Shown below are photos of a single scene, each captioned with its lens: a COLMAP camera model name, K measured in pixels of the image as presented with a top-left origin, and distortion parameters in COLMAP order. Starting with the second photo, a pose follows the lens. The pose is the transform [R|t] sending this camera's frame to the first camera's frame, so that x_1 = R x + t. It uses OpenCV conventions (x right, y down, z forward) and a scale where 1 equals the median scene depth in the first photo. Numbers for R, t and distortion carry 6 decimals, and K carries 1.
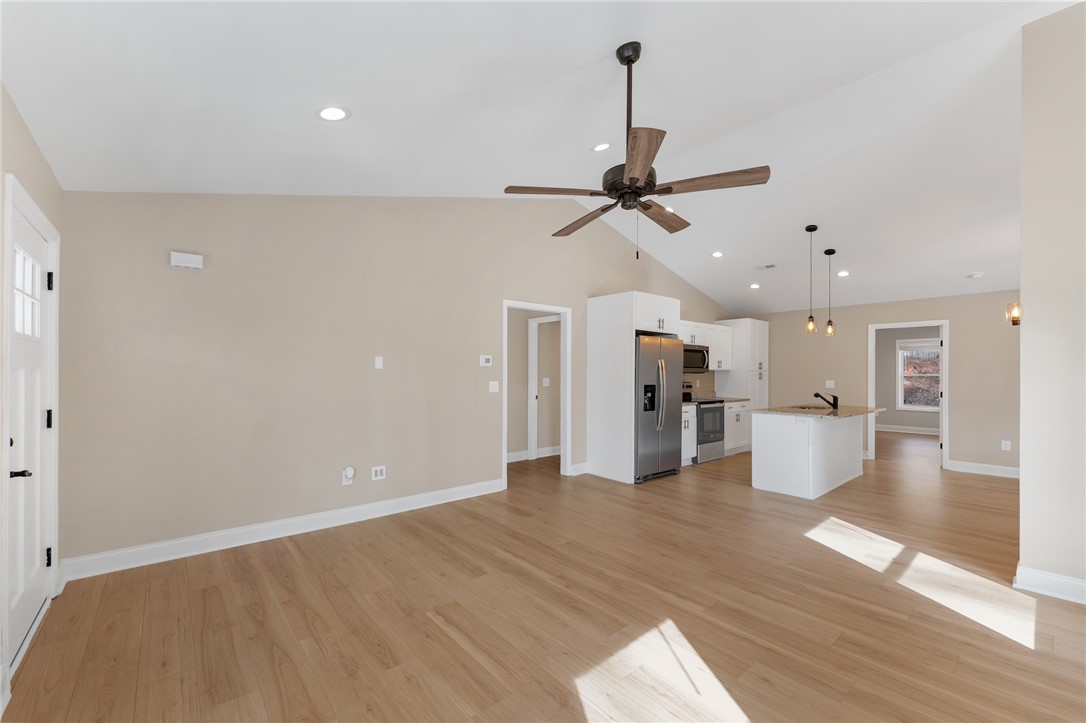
lens RADIAL K [[435.5, 0, 539.5], [0, 435.5, 372.1], [0, 0, 1]] dist [0.000377, -0.000016]
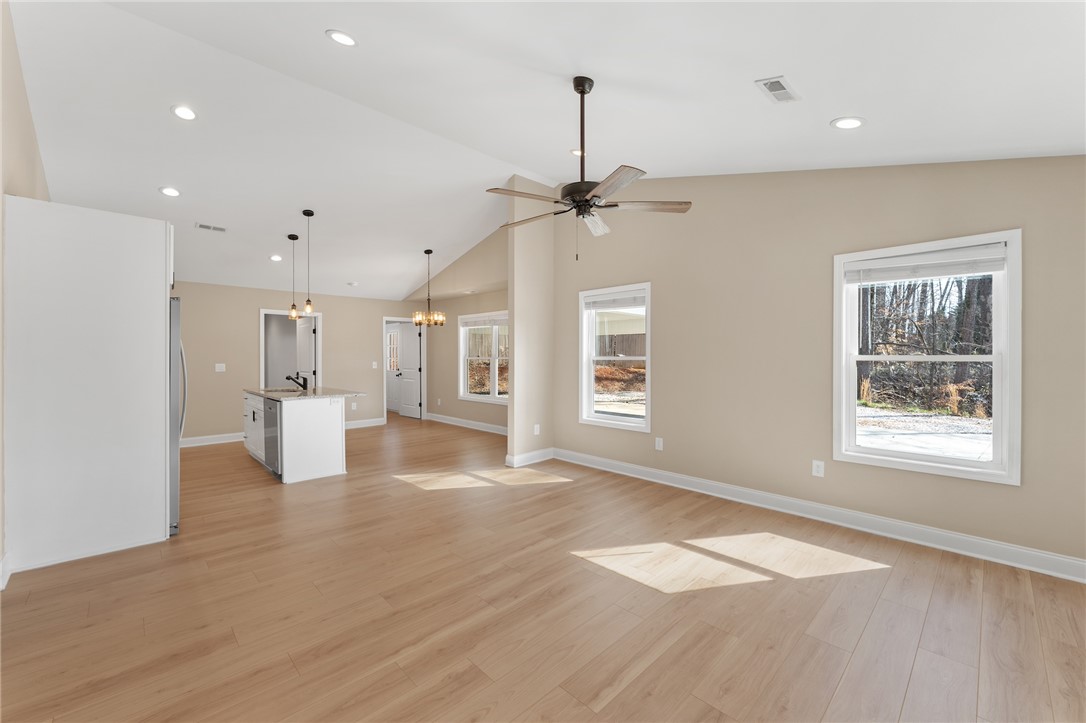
lens RADIAL K [[447.1, 0, 530.5], [0, 447.1, 359.8], [0, 0, 1]] dist [-0.000718, -0.000062]
pose [[-0.059408, -0.011947, 0.998162, -0.792668], [-0.001780, 0.999928, 0.011862, -0.002788], [-0.998232, -0.001072, -0.059425, 0.963117]]
